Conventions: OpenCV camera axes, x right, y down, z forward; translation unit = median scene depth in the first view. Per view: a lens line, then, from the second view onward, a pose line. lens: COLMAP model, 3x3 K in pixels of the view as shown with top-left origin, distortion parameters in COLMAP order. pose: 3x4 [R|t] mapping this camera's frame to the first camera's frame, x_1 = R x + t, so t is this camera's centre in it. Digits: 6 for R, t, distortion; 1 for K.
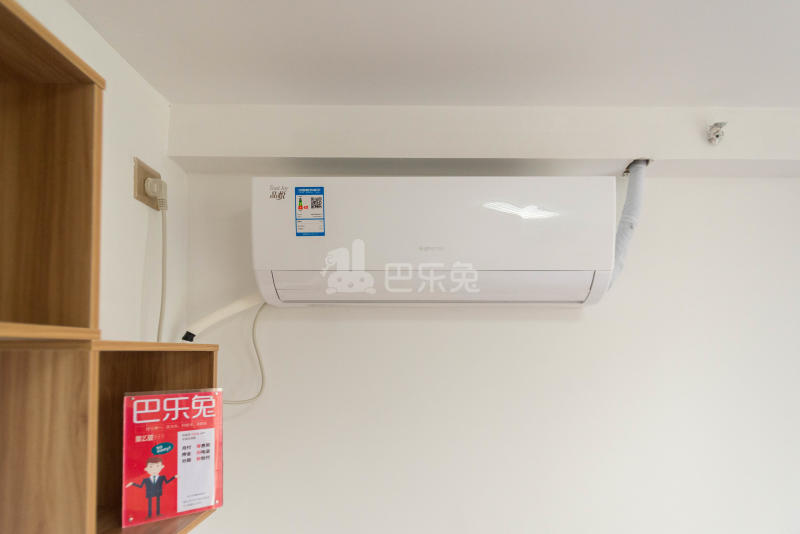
lens RADIAL K [[434.4, 0, 398.7], [0, 434.4, 296.5], [0, 0, 1]] dist [-0.004160, -0.001231]
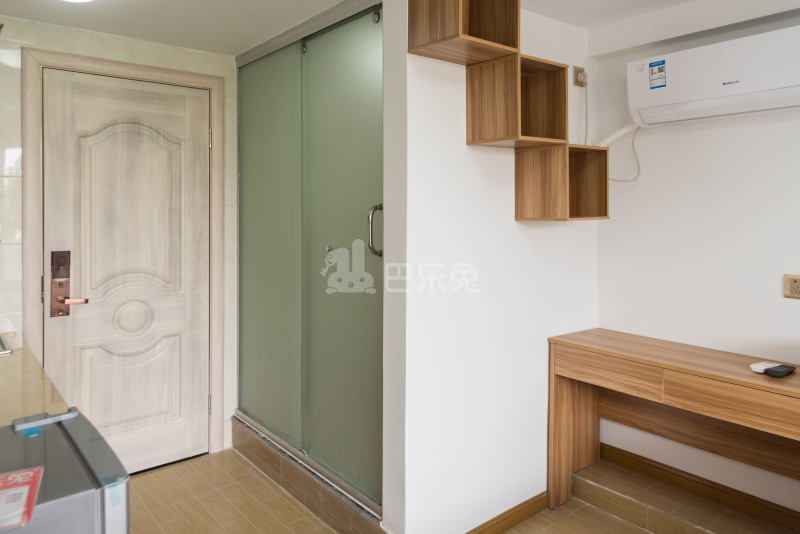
lens RADIAL K [[549.8, 0, 400.0], [0, 549.8, 267.0], [0, 0, 1]] dist [0.054853, 0.000488]
pose [[0.672209, 0.076764, -0.736371, 0.920544], [0.103262, 0.975167, 0.195922, 0.030177], [0.733124, -0.207740, 0.647590, -1.617455]]
